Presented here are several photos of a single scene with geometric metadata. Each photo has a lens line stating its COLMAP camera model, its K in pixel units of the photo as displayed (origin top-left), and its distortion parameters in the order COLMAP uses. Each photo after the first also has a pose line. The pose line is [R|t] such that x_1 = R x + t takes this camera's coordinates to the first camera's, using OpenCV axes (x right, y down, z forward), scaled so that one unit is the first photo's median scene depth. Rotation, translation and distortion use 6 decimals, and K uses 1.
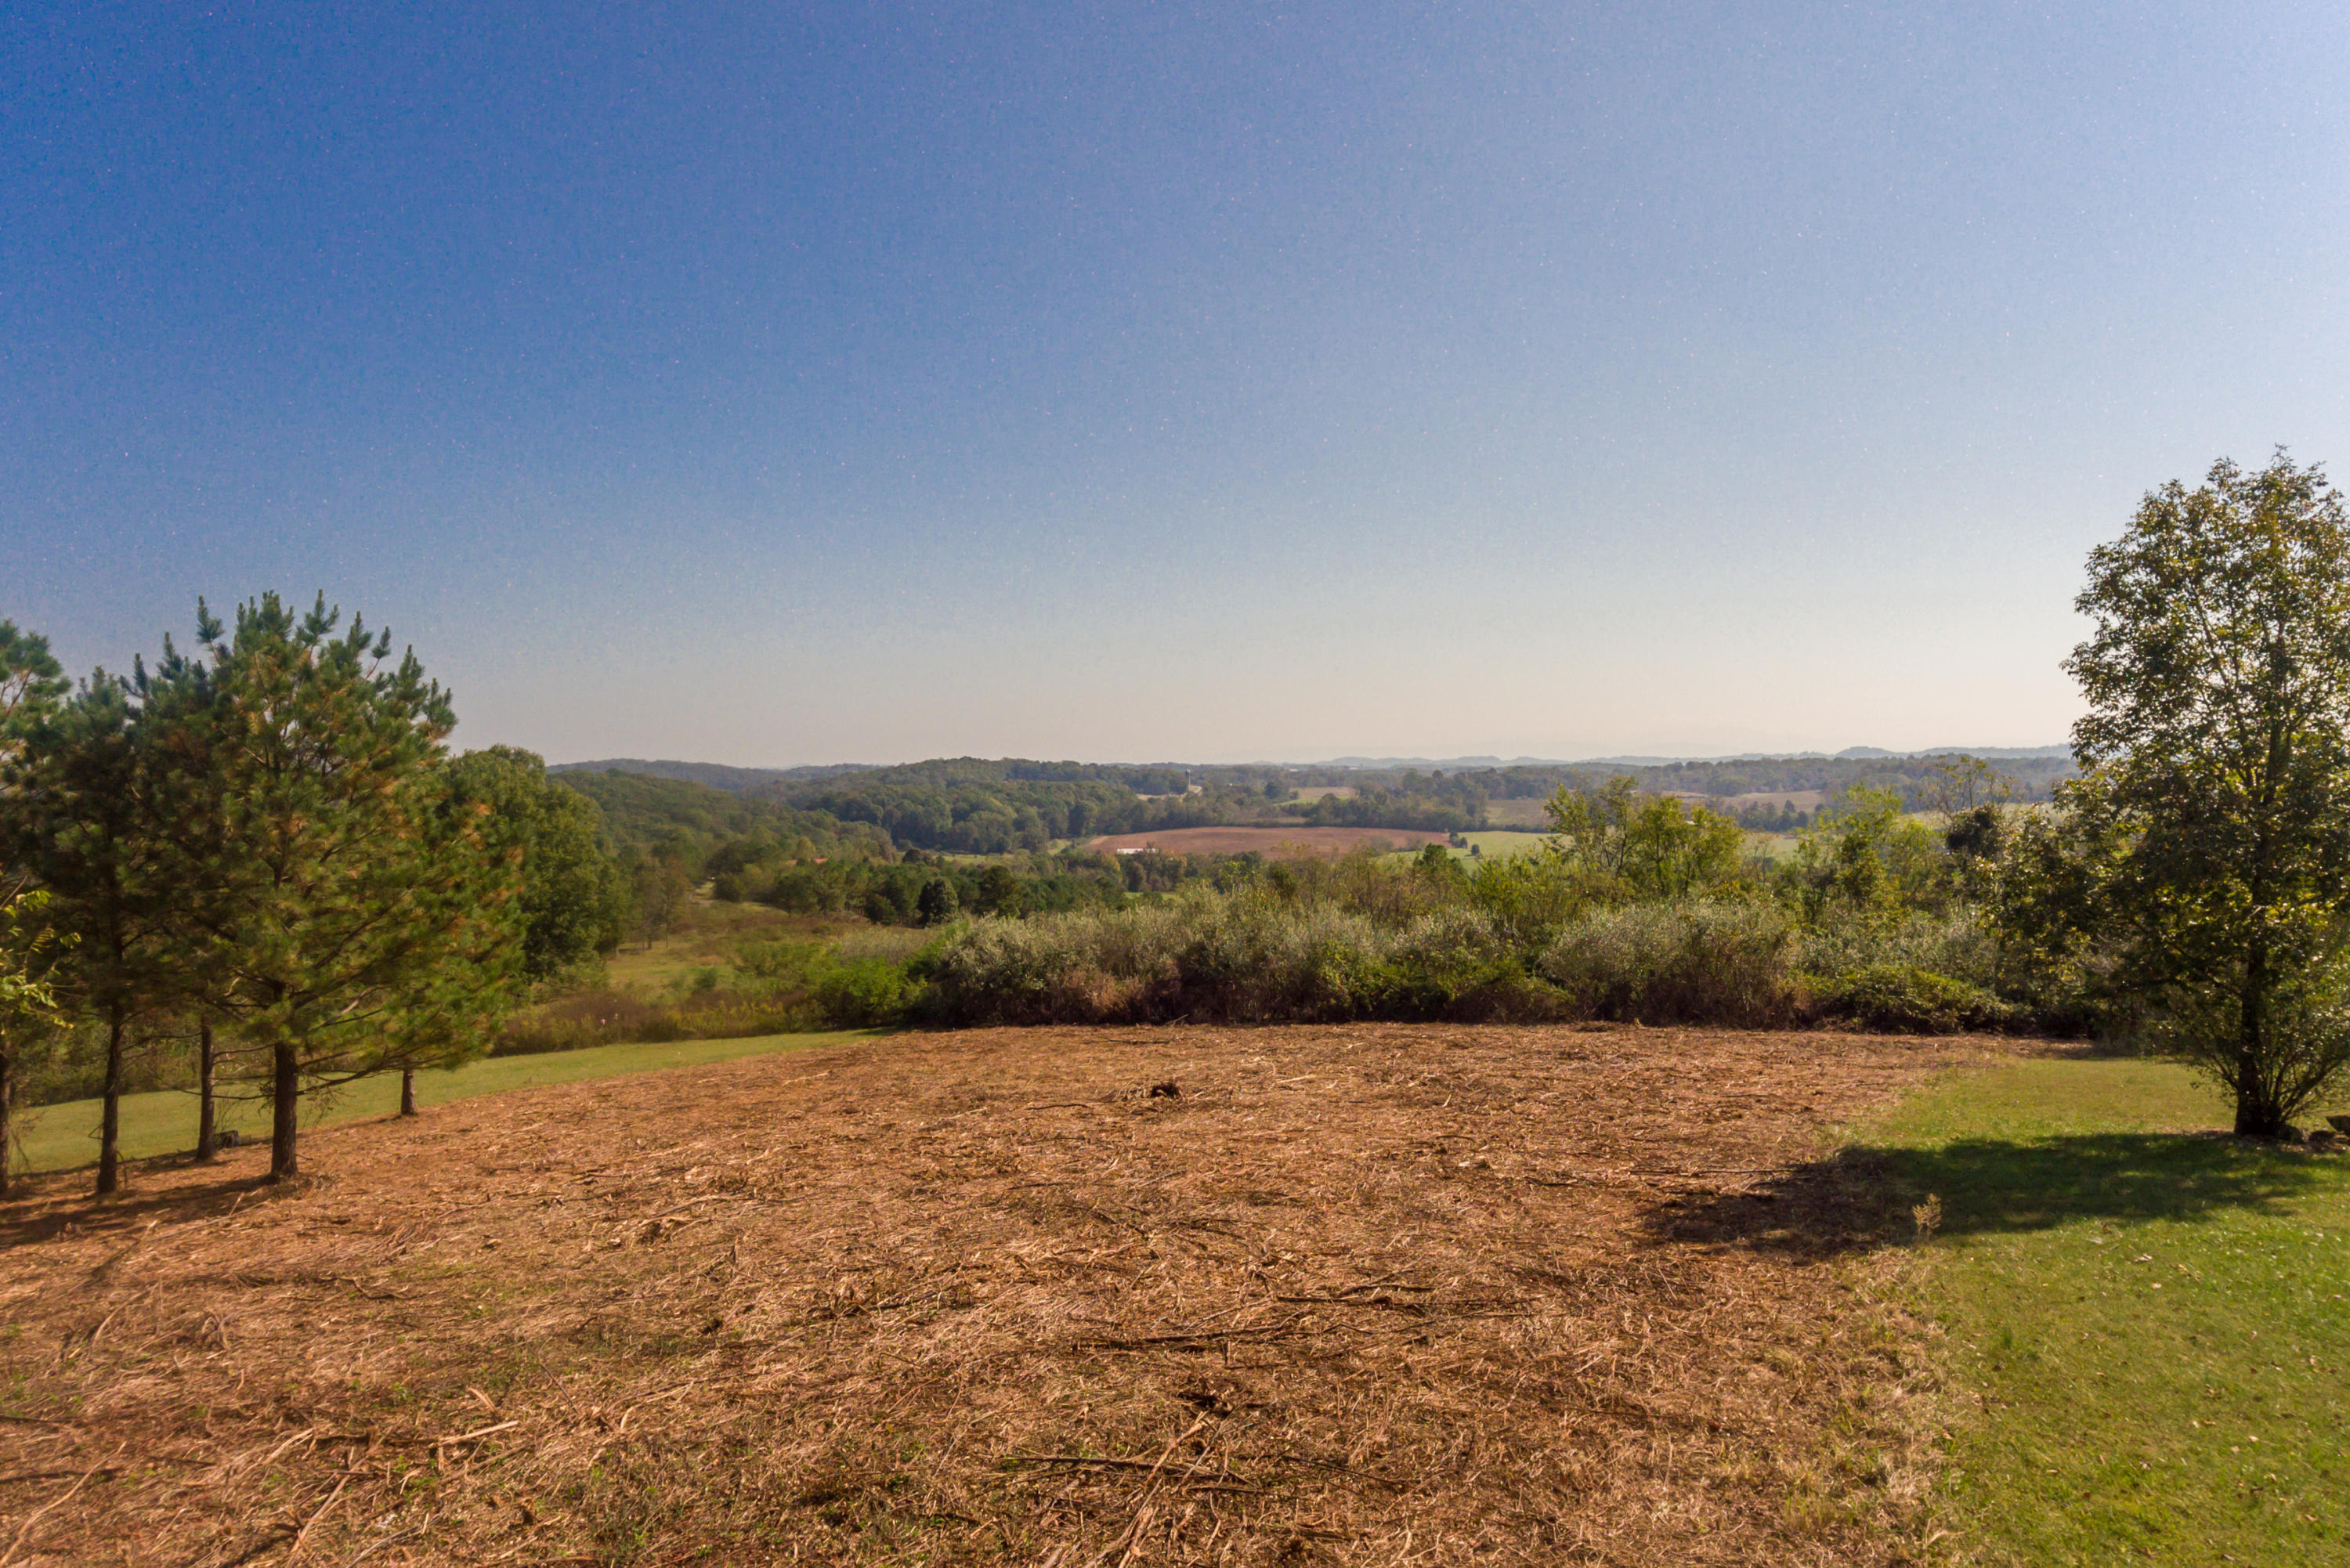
lens RADIAL K [[1406.5, 0, 1178.2], [0, 1406.5, 841.2], [0, 0, 1]] dist [-0.003992, 0.000821]
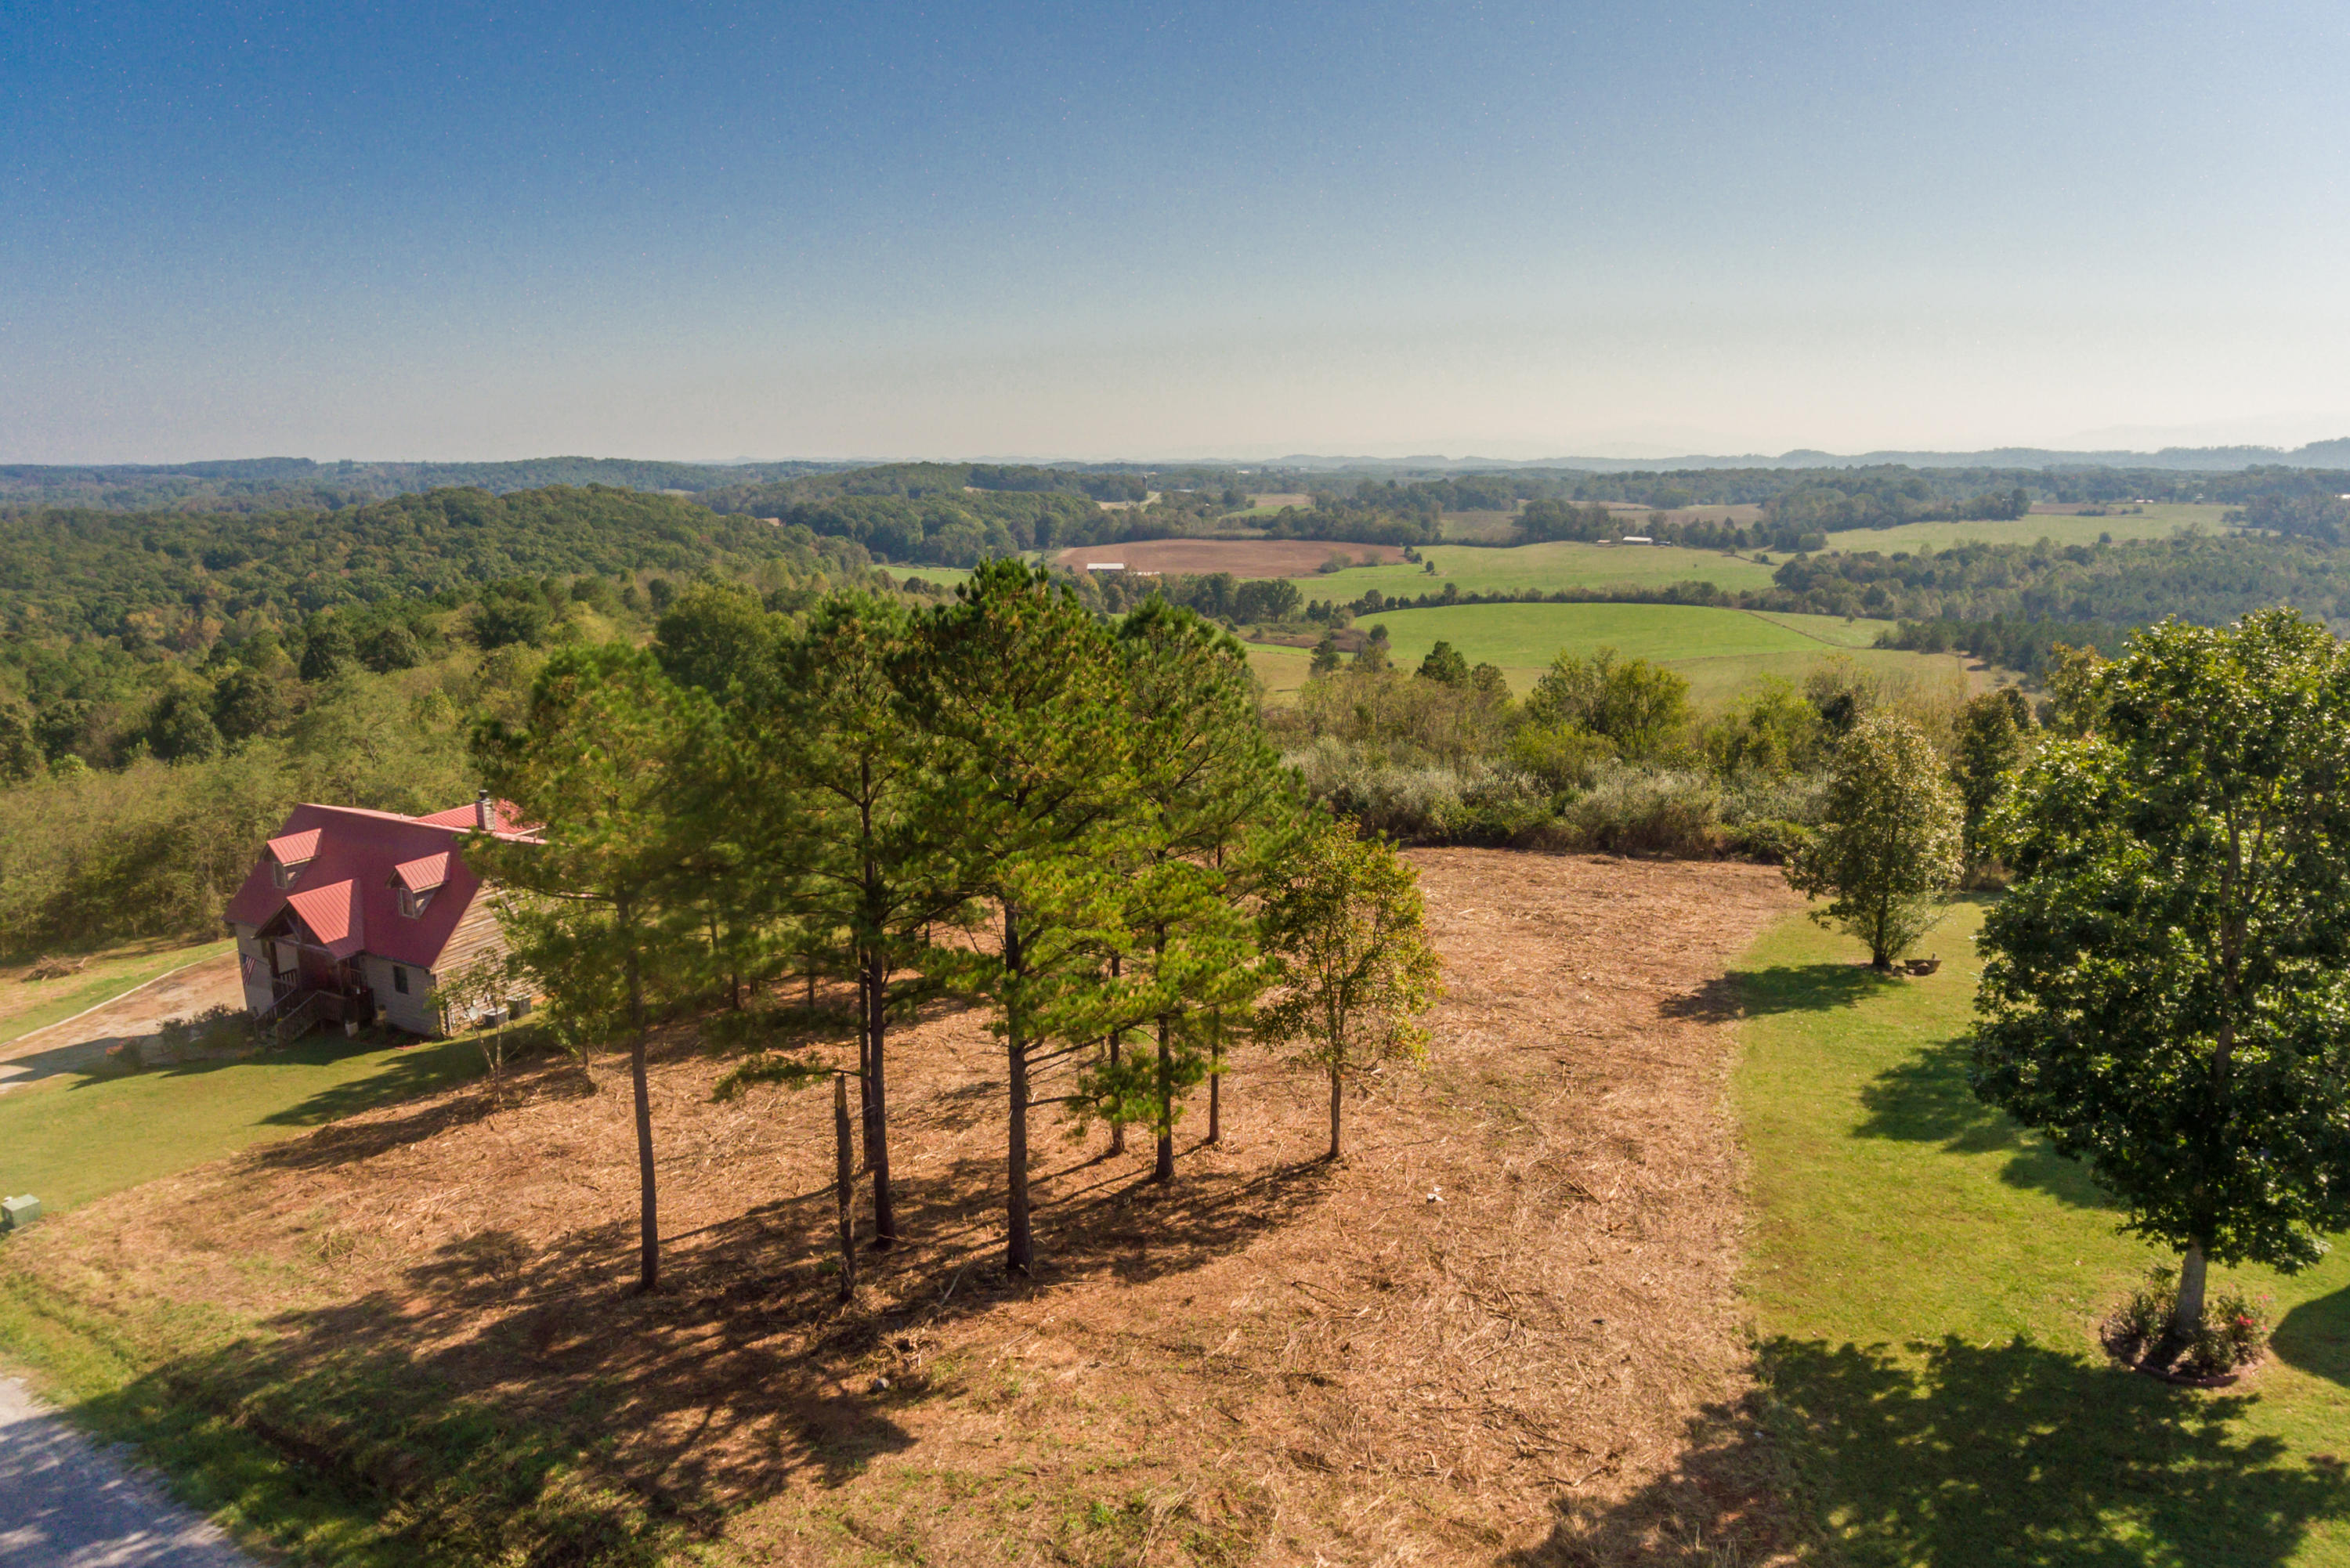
lens RADIAL K [[1401.9, 0, 1170.7], [0, 1401.9, 739.7], [0, 0, 1]] dist [-0.001498, -0.001254]
pose [[0.999347, 0.001618, 0.036095, -0.234249], [-0.006857, 0.989334, 0.145506, -0.206714], [-0.035475, -0.145658, 0.988699, -0.529178]]
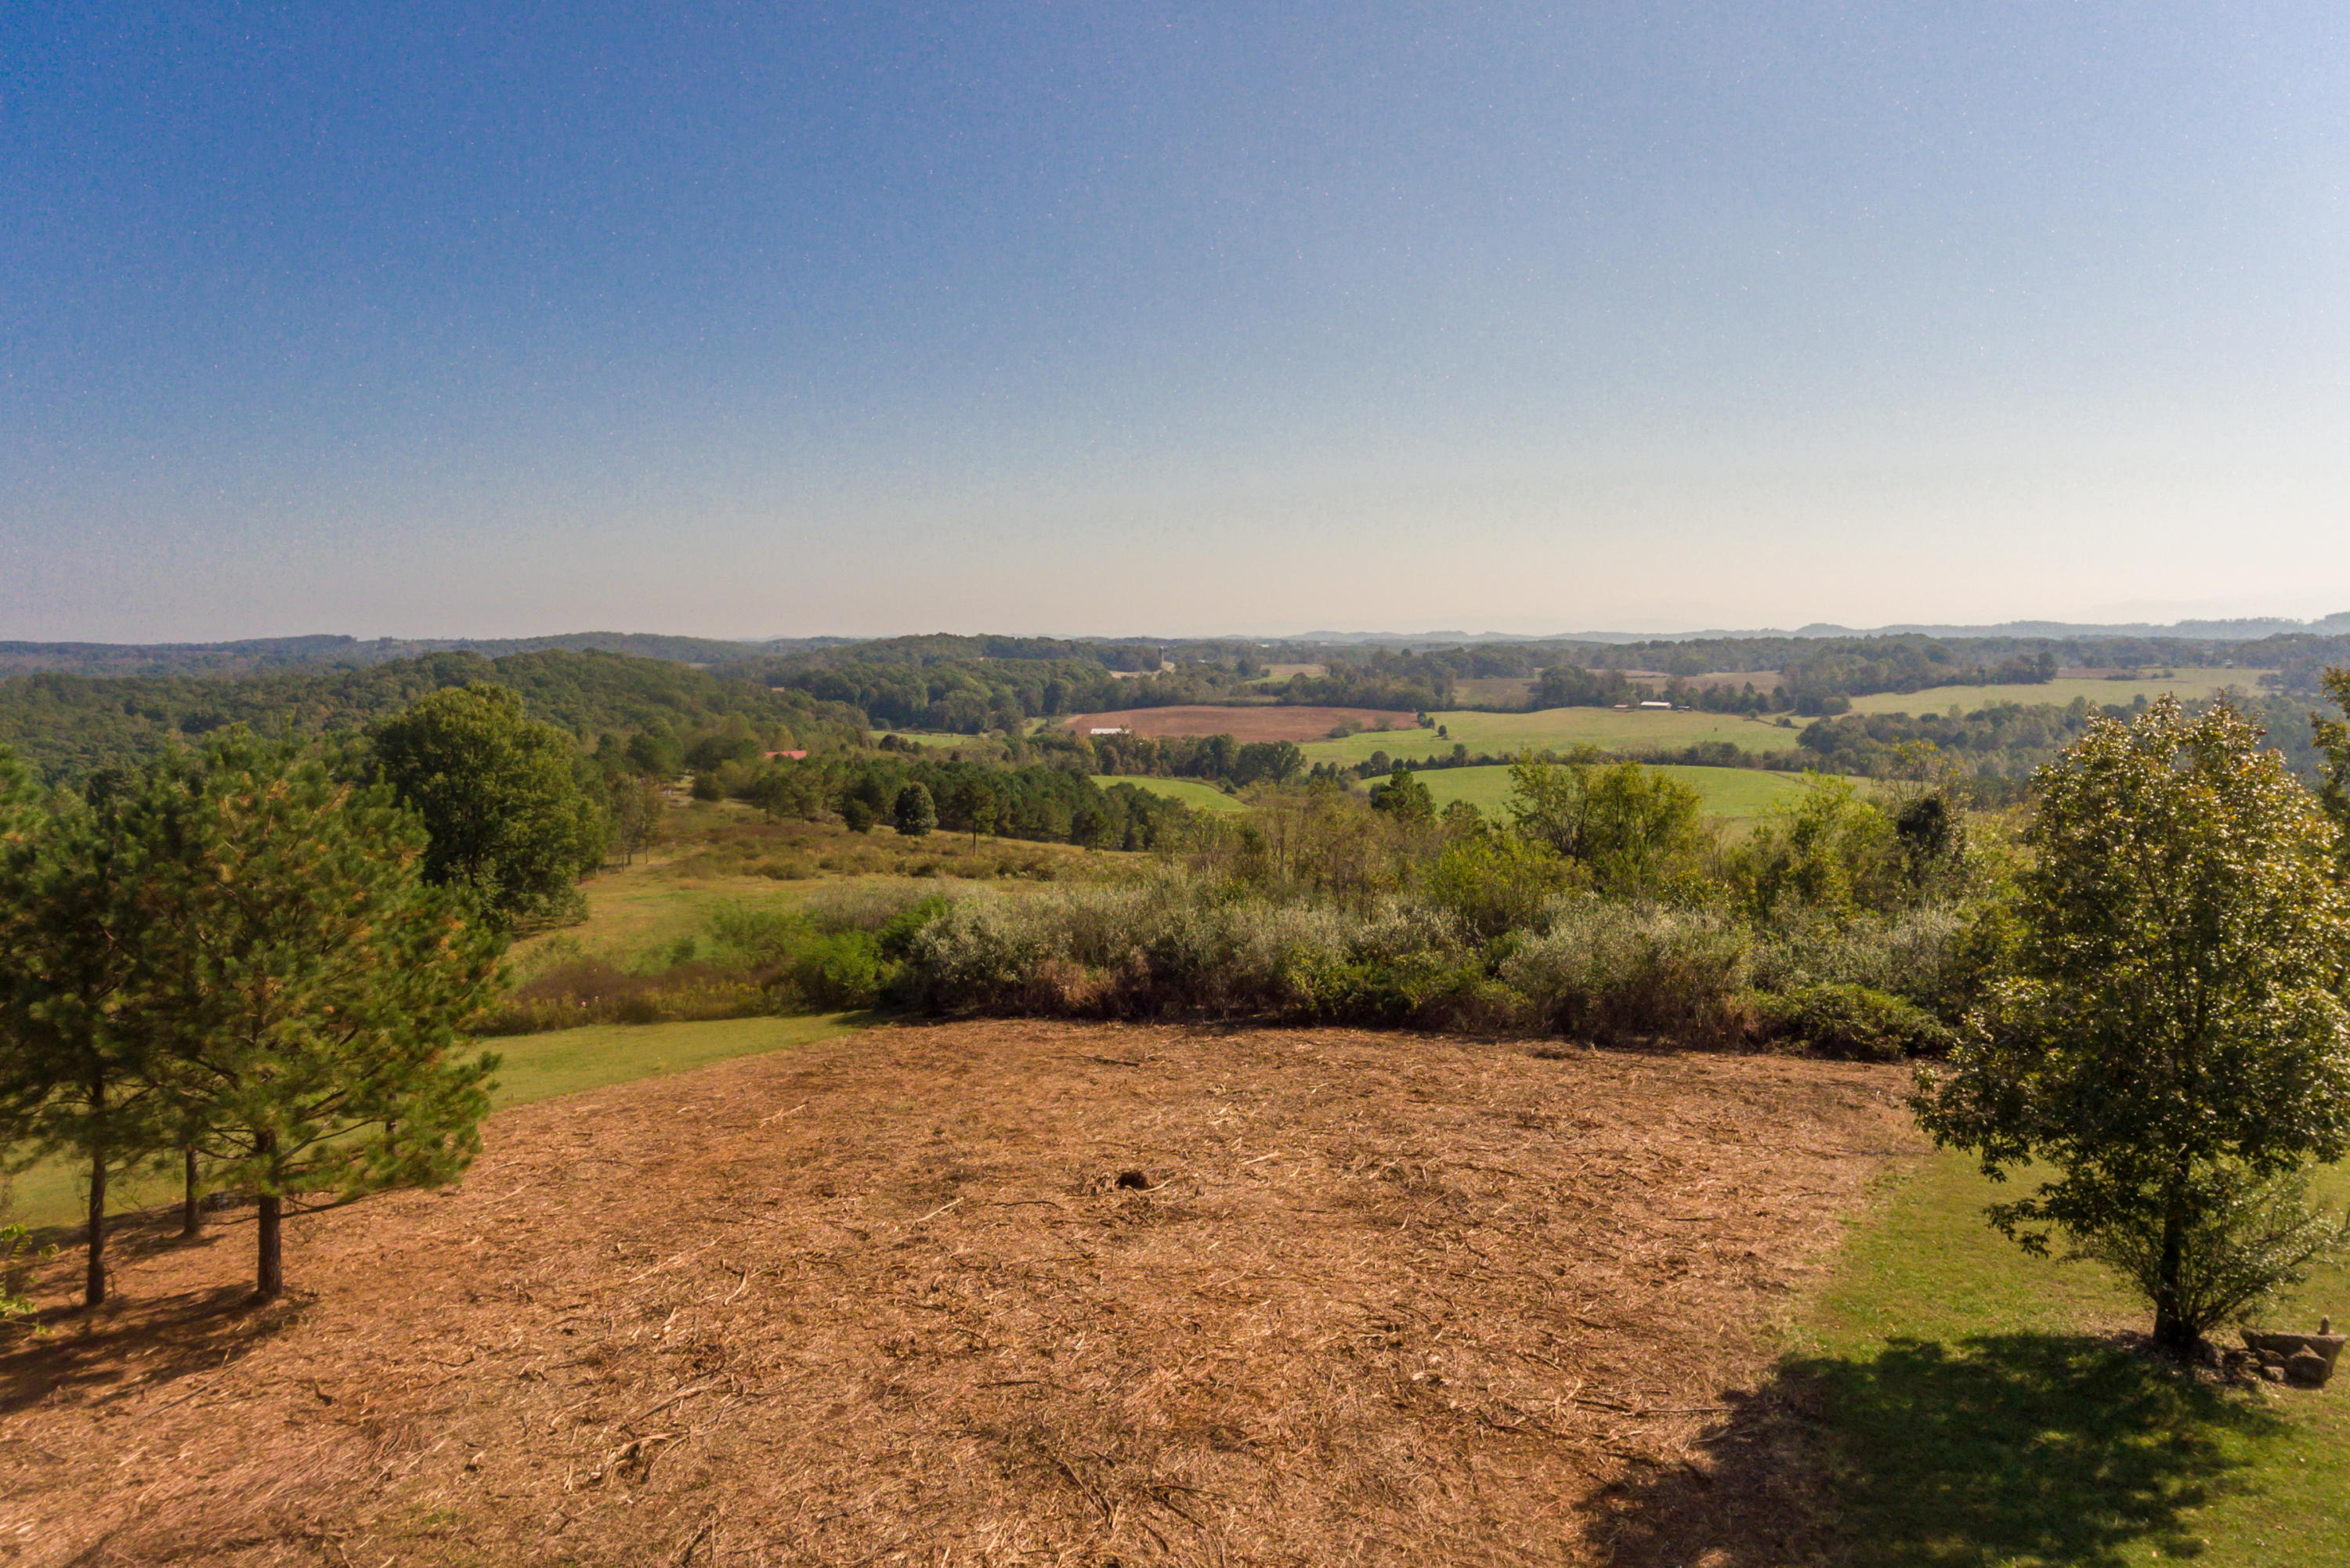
lens RADIAL K [[1381.0, 0, 1175.0], [0, 1381.0, 784.0], [0, 0, 1]] dist [-0.004045, 0.000060]
pose [[0.999847, 0.003217, 0.017188, 0.001687], [-0.004118, 0.998604, 0.052667, -0.090501], [-0.016995, -0.052729, 0.998464, 0.003334]]
